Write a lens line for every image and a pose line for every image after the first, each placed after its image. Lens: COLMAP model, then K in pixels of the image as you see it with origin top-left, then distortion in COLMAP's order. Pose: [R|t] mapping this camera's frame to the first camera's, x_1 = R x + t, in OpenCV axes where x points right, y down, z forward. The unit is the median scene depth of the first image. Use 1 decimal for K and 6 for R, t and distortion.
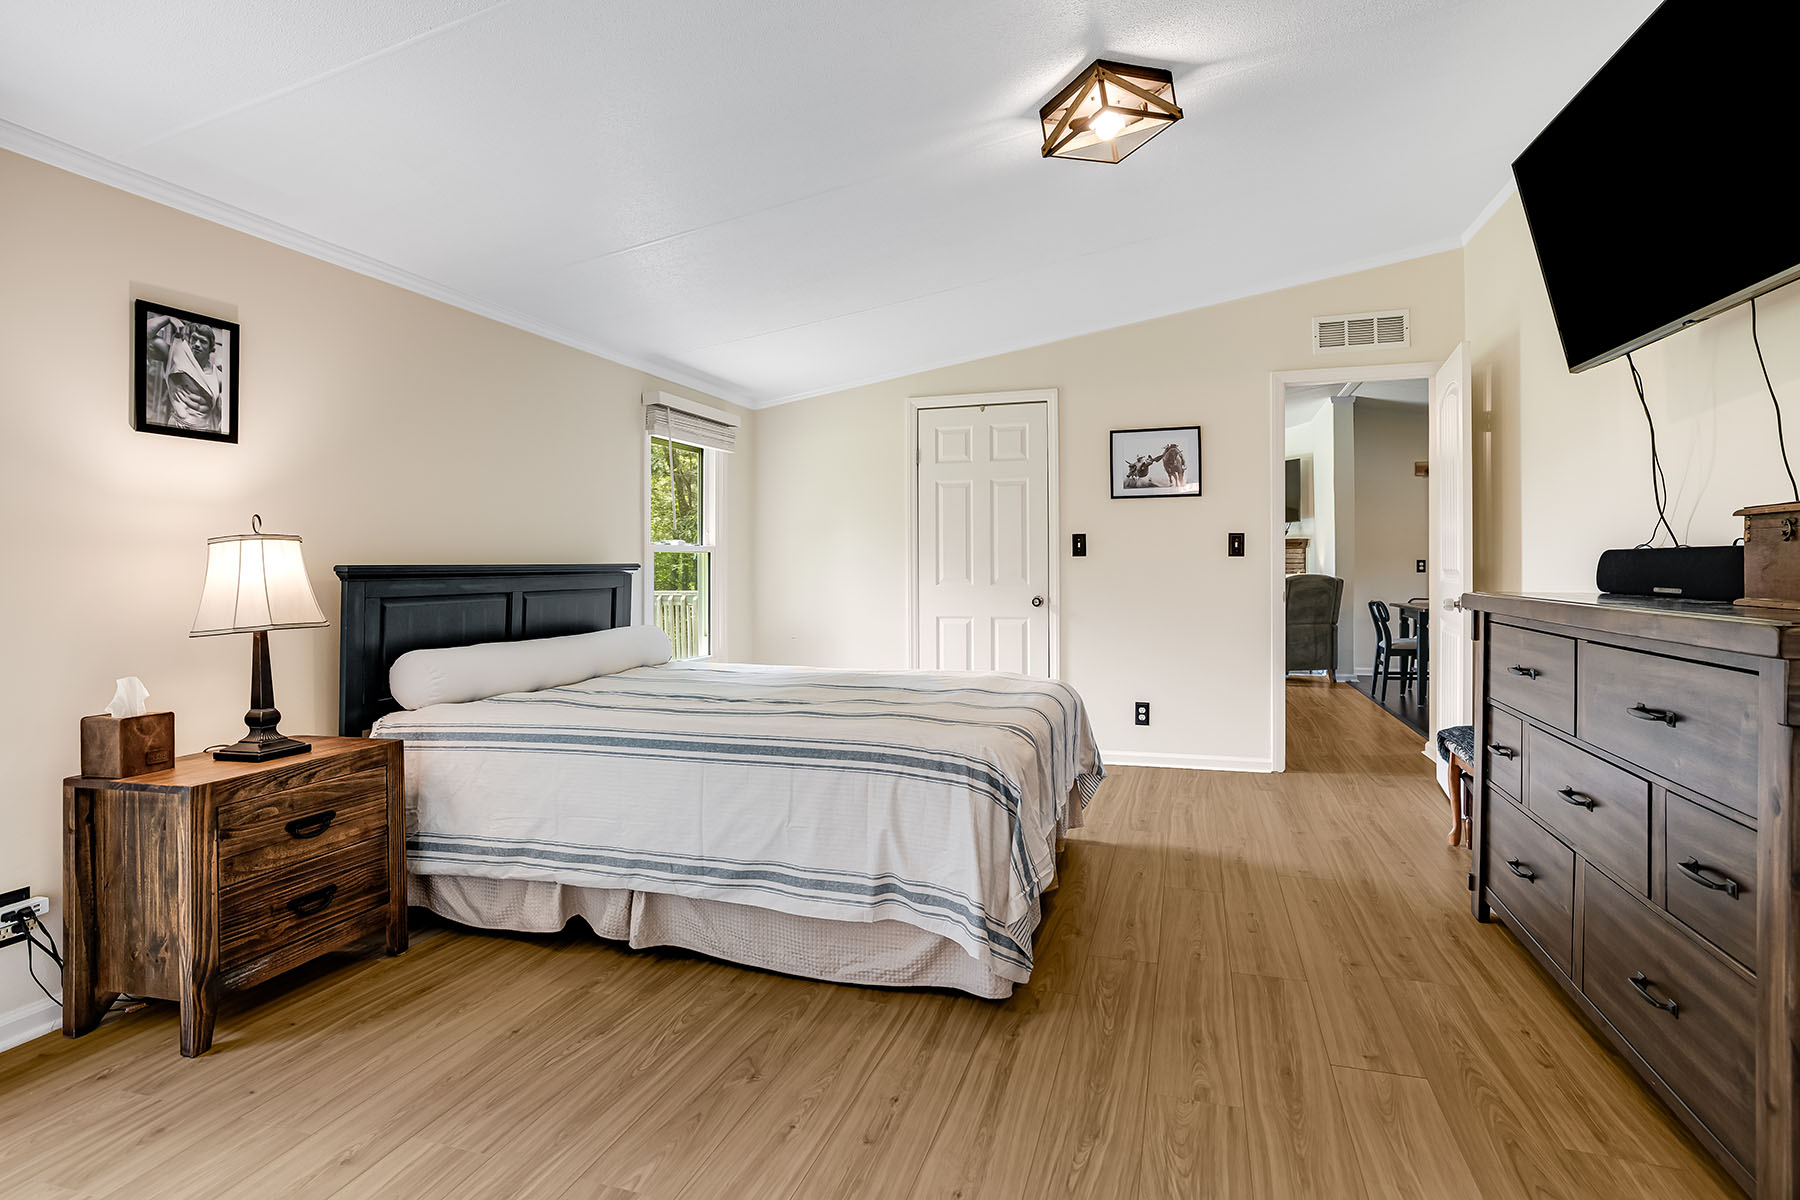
lens RADIAL K [[899.2, 0, 896.3], [0, 899.2, 573.4], [0, 0, 1]] dist [0.018550, 0.000103]
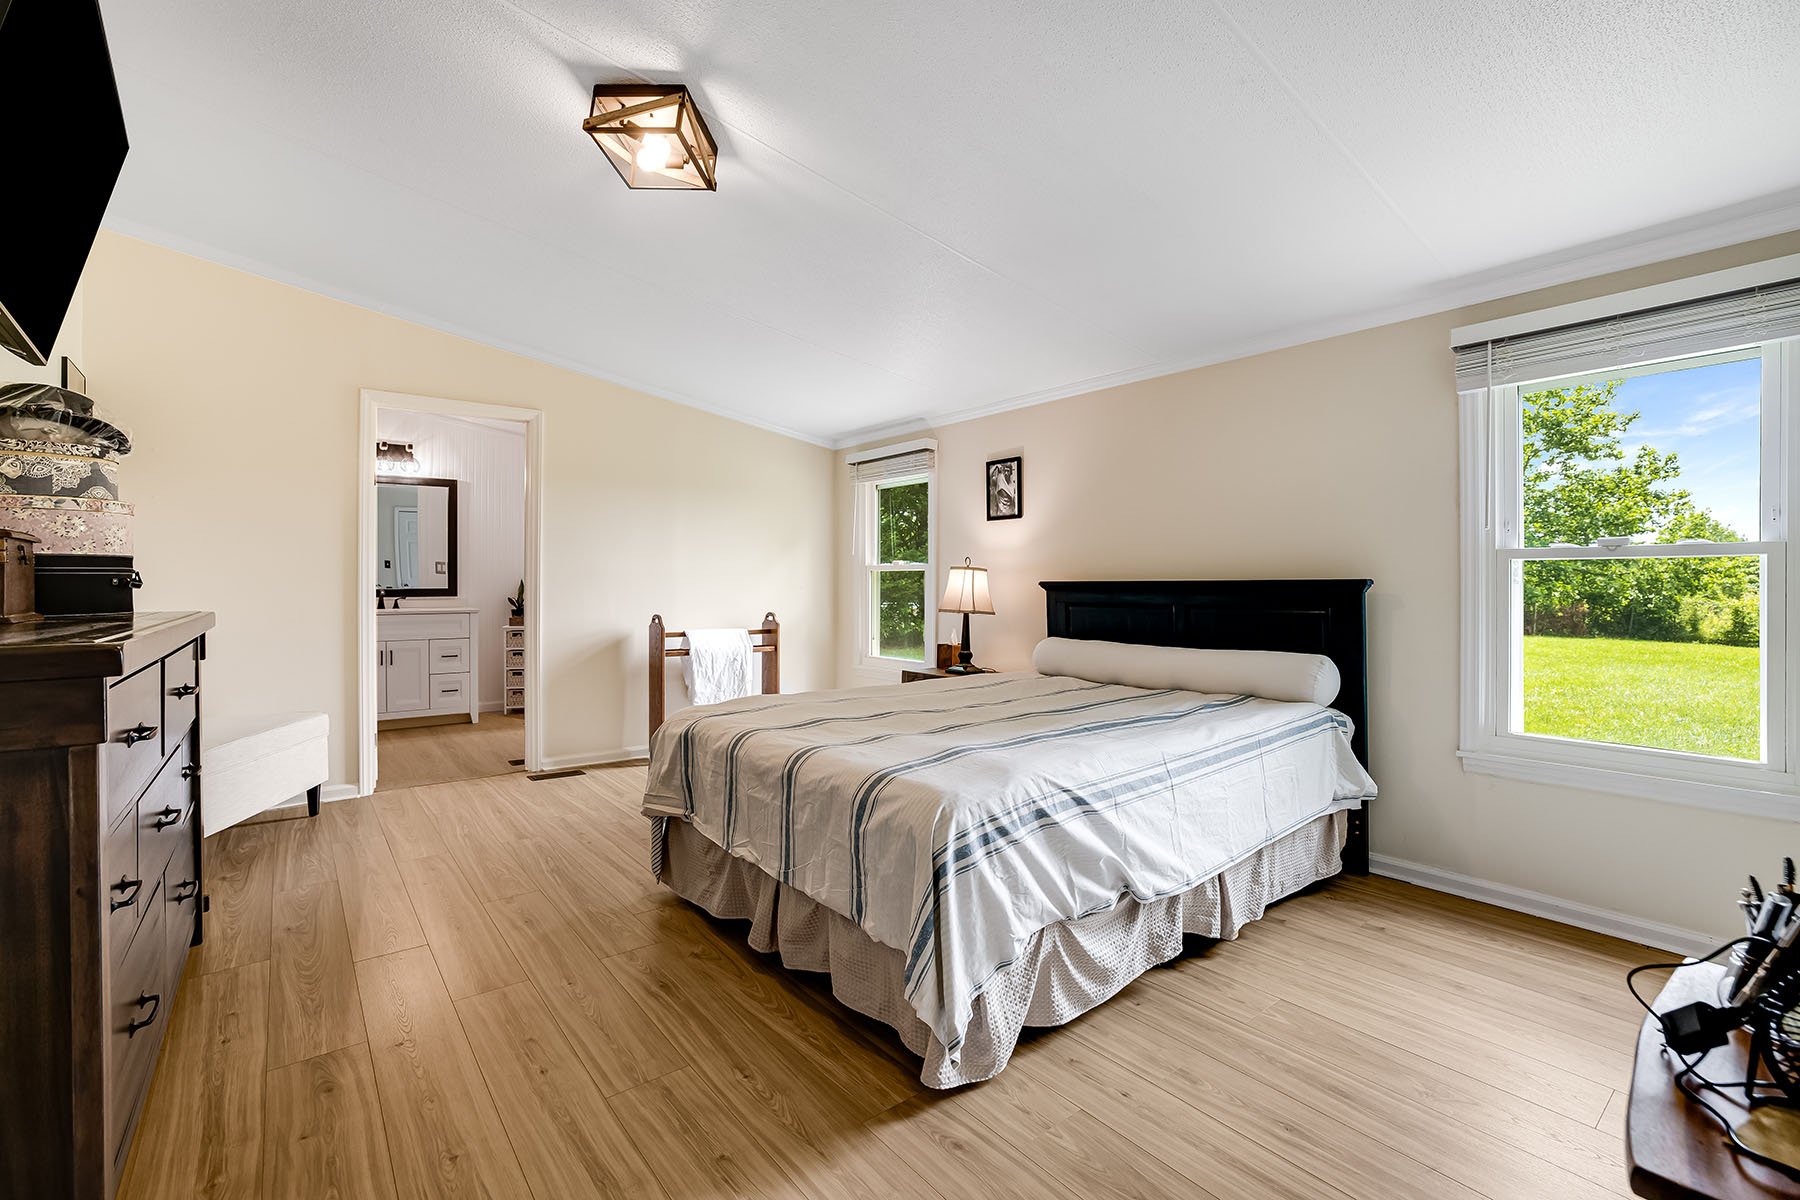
lens RADIAL K [[786.9, 0, 889.6], [0, 786.9, 590.9], [0, 0, 1]] dist [-0.002006, 0.000123]
pose [[-0.558678, 0.005692, -0.829365, 0.861734], [-0.006795, 0.999911, 0.011440, -0.005615], [0.829357, 0.012027, -0.558590, 1.799421]]
